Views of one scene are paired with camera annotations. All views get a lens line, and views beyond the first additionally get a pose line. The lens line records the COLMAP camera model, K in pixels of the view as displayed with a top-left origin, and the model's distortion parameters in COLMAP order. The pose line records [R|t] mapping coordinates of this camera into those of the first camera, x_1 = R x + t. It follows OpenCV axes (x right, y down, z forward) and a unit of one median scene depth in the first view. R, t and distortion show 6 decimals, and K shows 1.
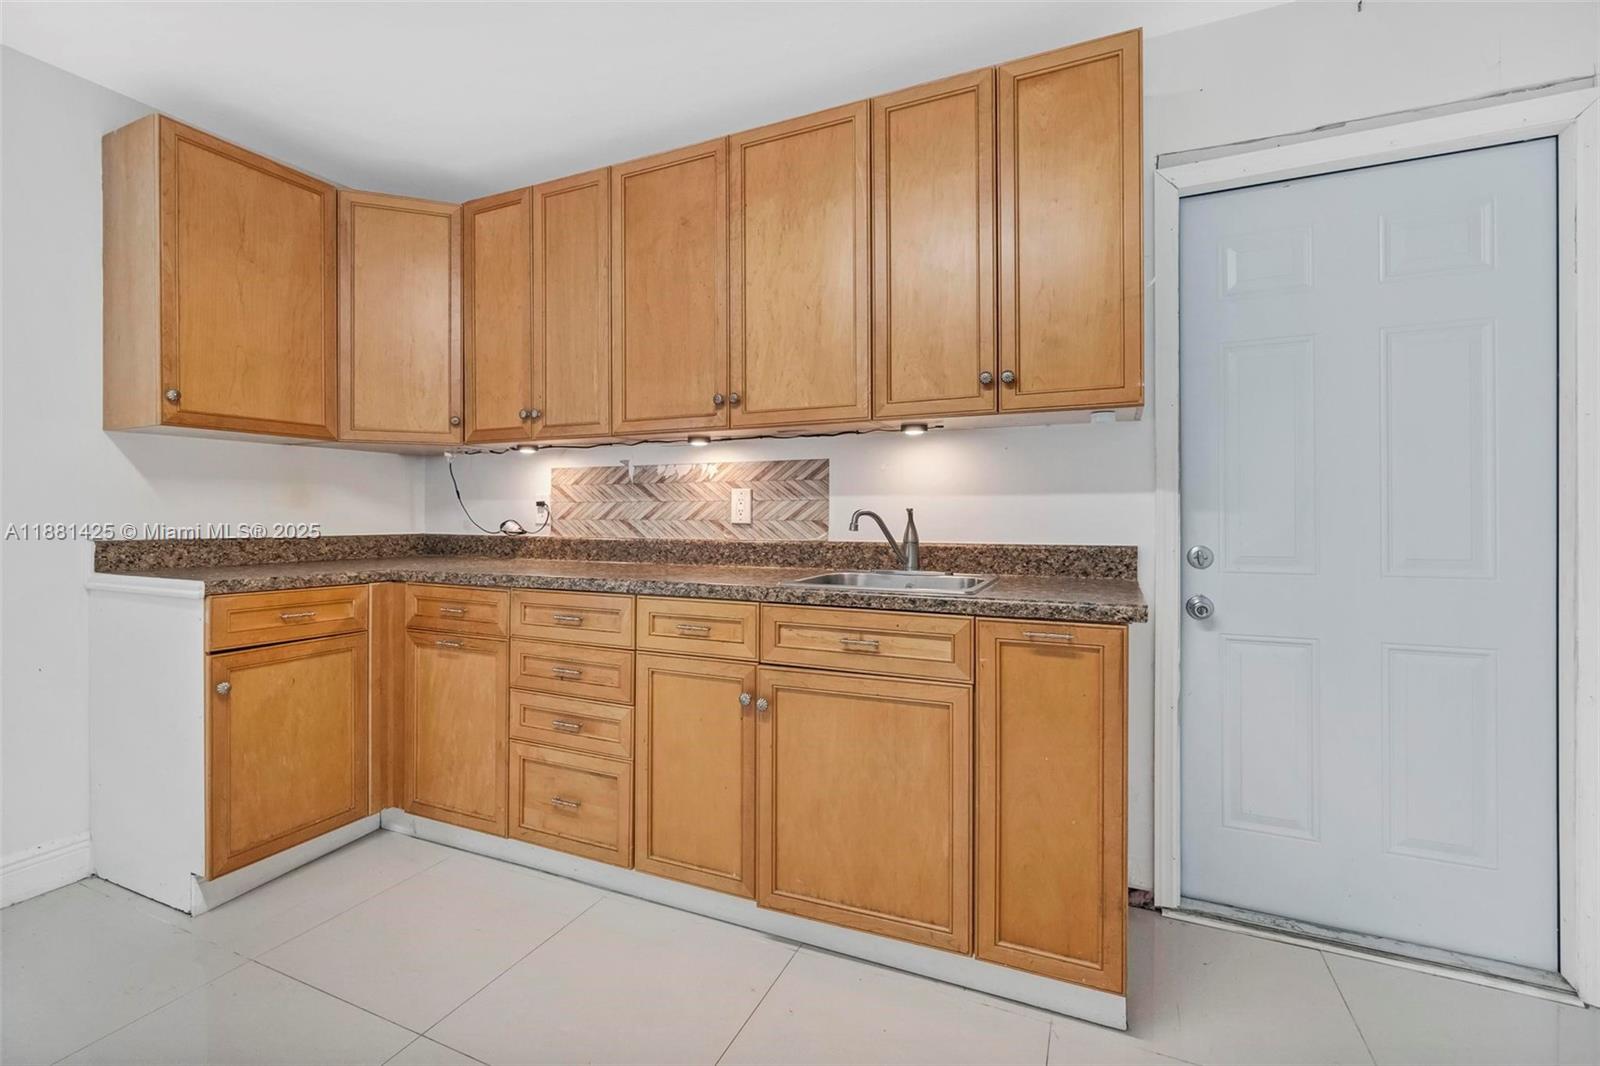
lens RADIAL K [[696.1, 0, 799.2], [0, 696.1, 516.7], [0, 0, 1]] dist [0.000081, 0.000029]
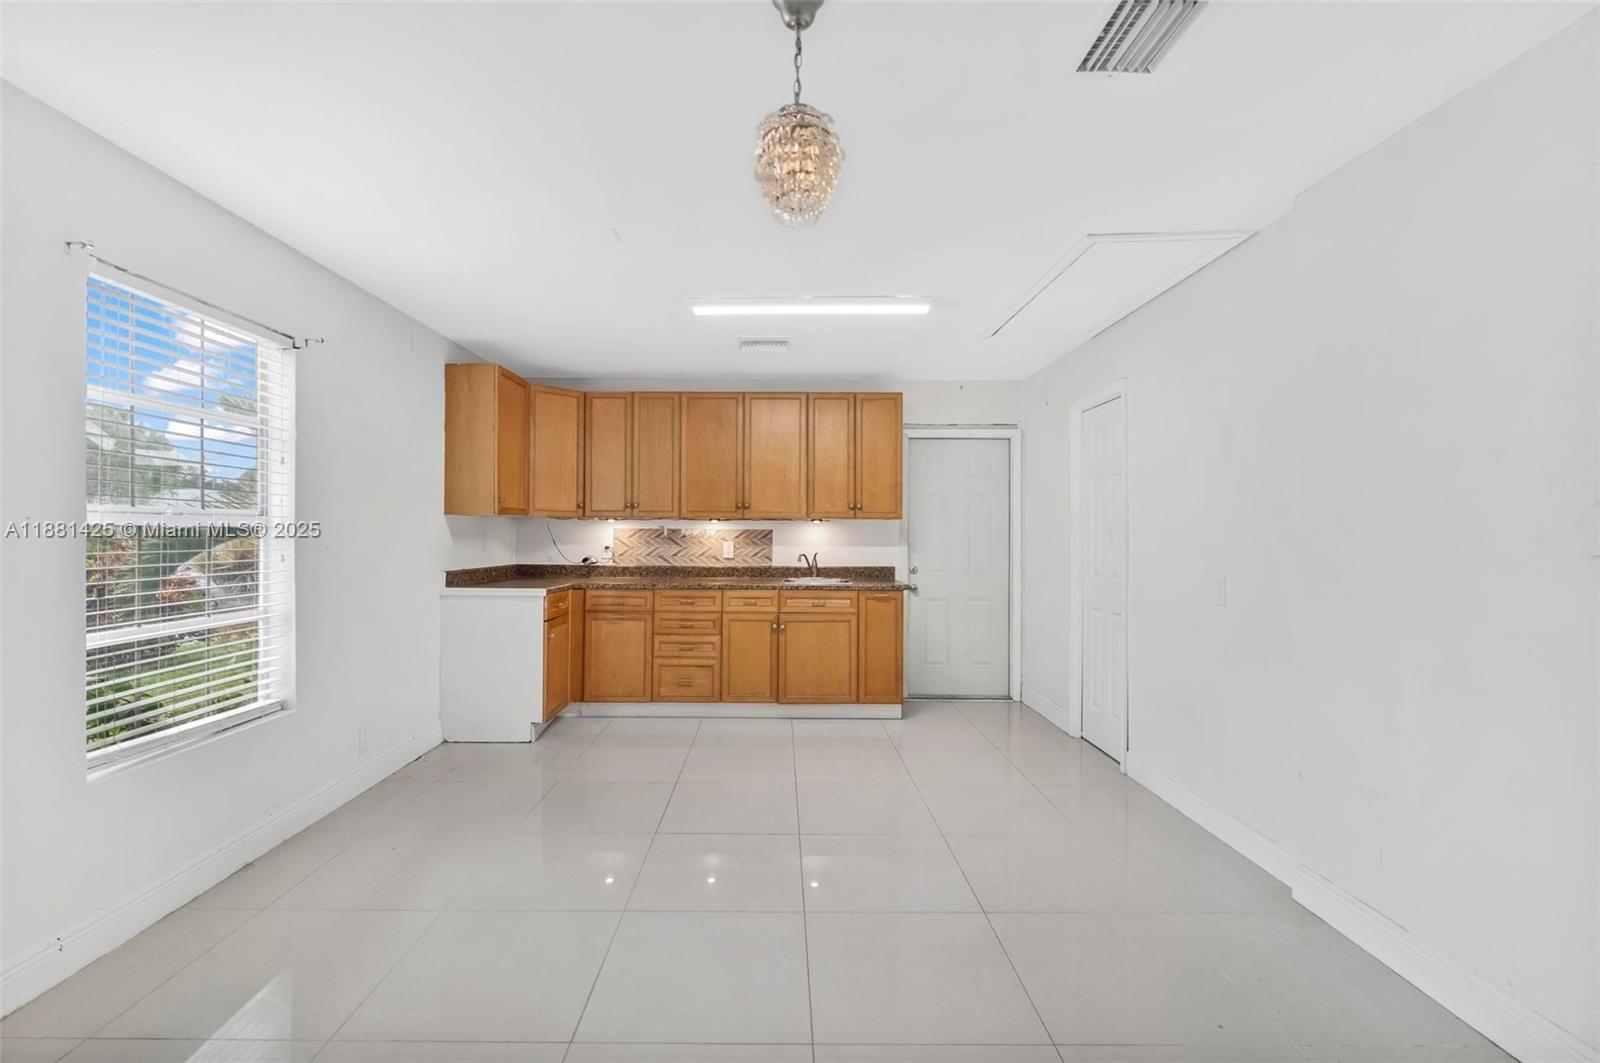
lens RADIAL K [[704.7, 0, 778.9], [0, 704.7, 536.1], [0, 0, 1]] dist [-0.000576, -0.000150]
pose [[0.908190, 0.003068, 0.418547, -0.988532], [-0.004413, 0.999988, 0.002244, -0.073532], [-0.418535, -0.003885, 0.908192, -1.200932]]
